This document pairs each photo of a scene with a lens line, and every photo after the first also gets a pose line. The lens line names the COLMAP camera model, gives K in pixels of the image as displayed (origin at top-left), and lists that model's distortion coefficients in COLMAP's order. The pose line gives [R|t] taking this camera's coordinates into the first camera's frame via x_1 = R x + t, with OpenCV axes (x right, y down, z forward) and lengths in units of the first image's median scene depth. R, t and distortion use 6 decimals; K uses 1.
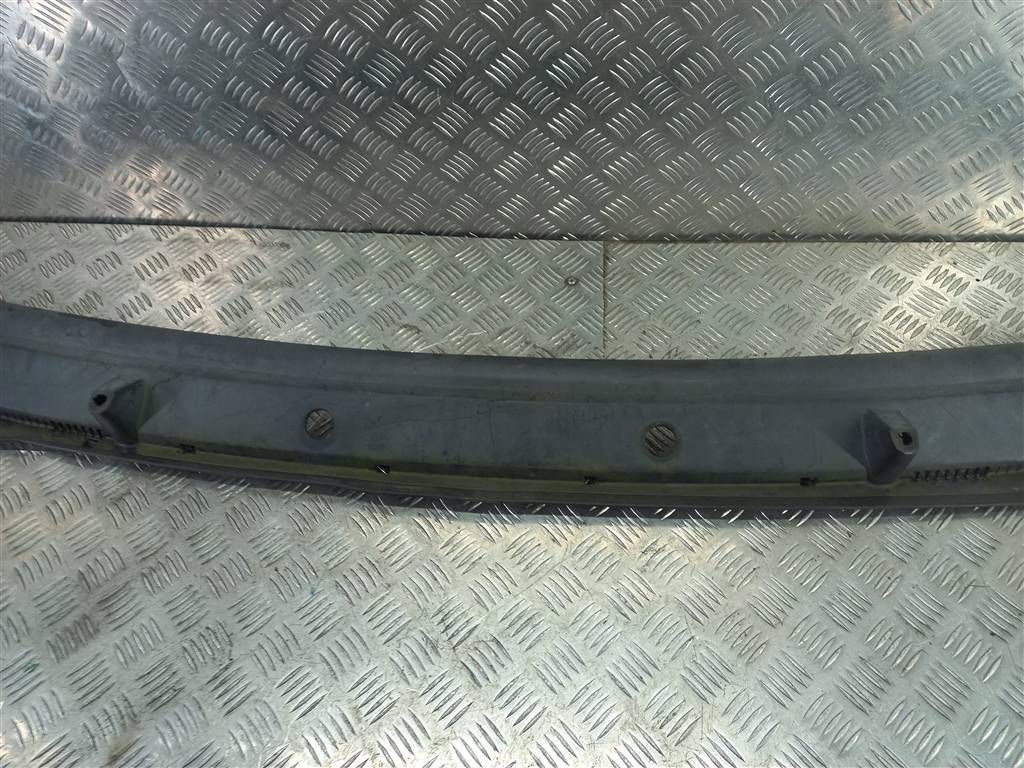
lens RADIAL K [[722.1, 0, 517.4], [0, 722.1, 384.7], [0, 0, 1]] dist [0.048501, -0.036145]
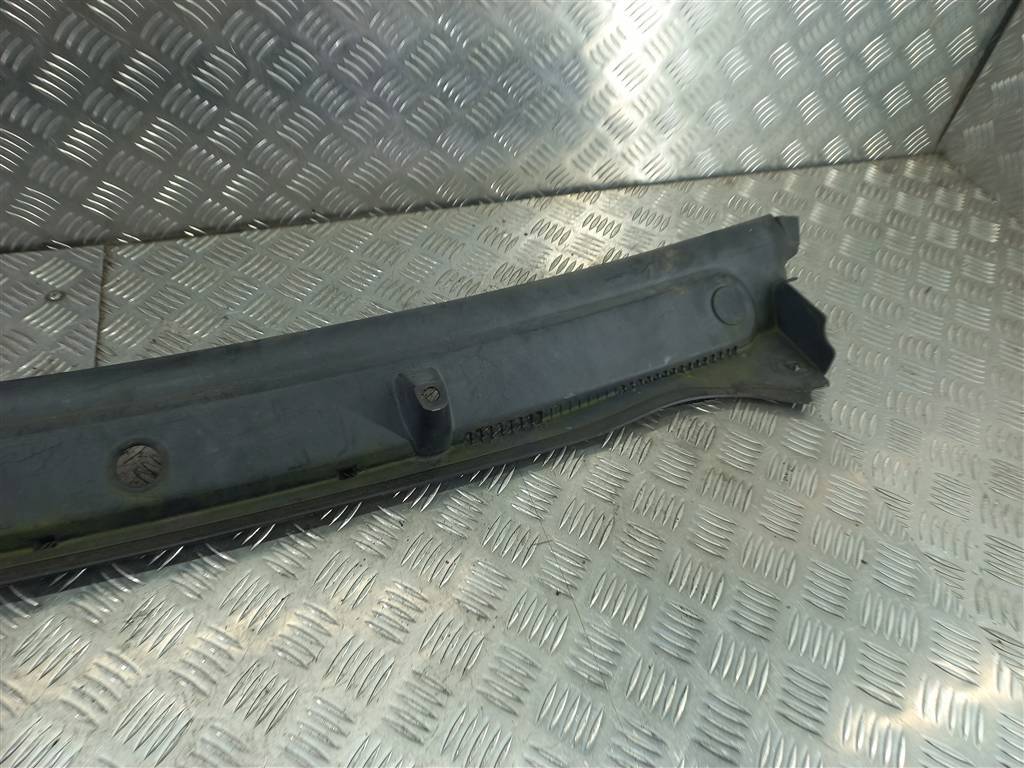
lens RADIAL K [[722.1, 0, 510.7], [0, 722.1, 369.4], [0, 0, 1]] dist [0.048501, -0.036145]
pose [[0.924976, -0.178067, 0.335725, 0.303726], [0.214106, 0.974059, -0.073262, 0.114382], [-0.313971, 0.139647, 0.939107, 0.156688]]
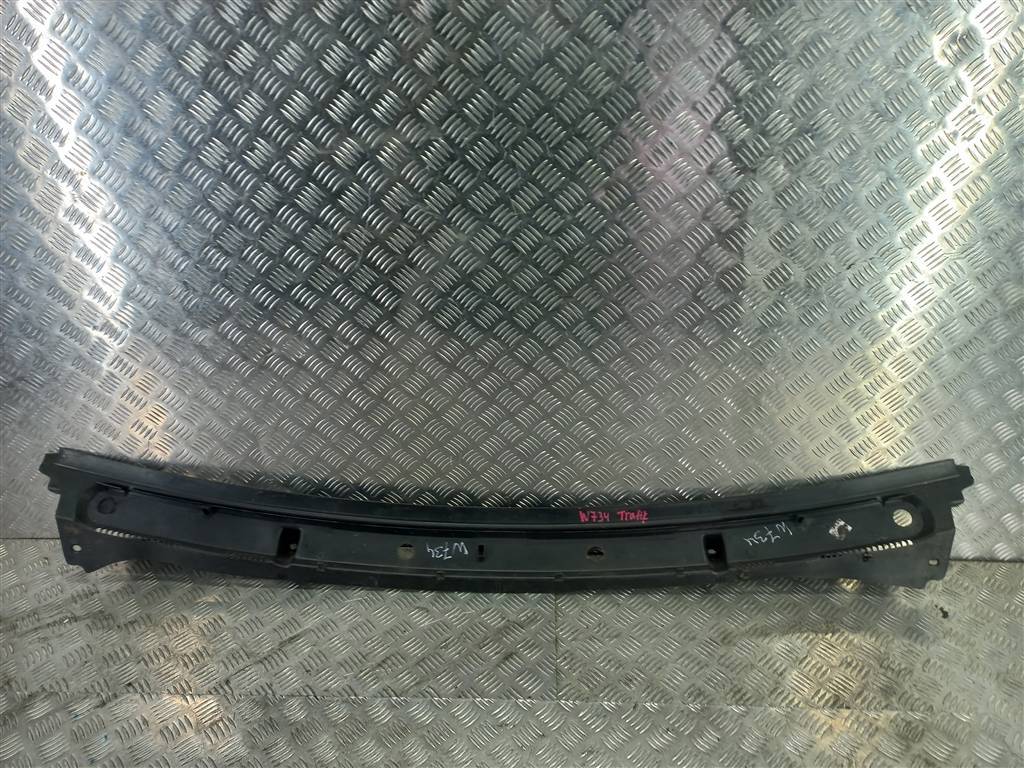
lens RADIAL K [[722.1, 0, 519.8], [0, 722.1, 378.8], [0, 0, 1]] dist [0.048501, -0.036145]
pose [[0.998937, 0.019404, 0.041817, -0.026314], [0.002852, 0.879354, -0.476160, 0.248395], [-0.046011, 0.475773, 0.878364, -0.600297]]
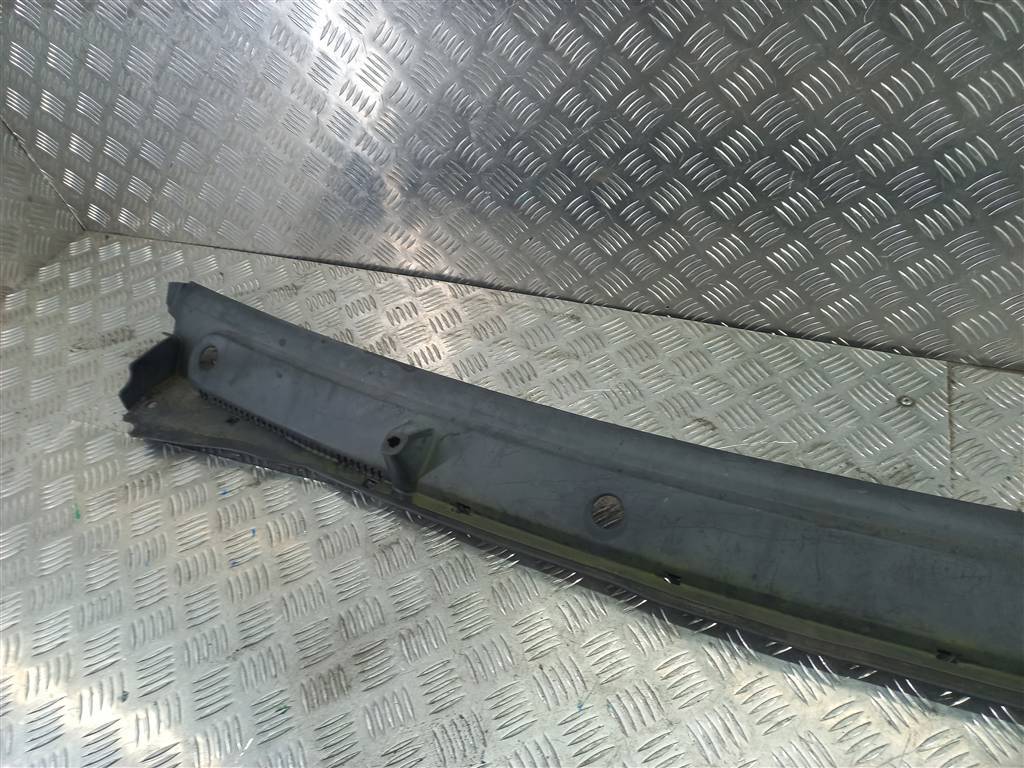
lens RADIAL K [[722.1, 0, 517.5], [0, 722.1, 386.2], [0, 0, 1]] dist [0.048501, -0.036145]
pose [[0.956084, 0.157331, -0.247287, -0.184479], [-0.188481, 0.976158, -0.107664, 0.020727], [0.224452, 0.149544, 0.962942, 0.090105]]
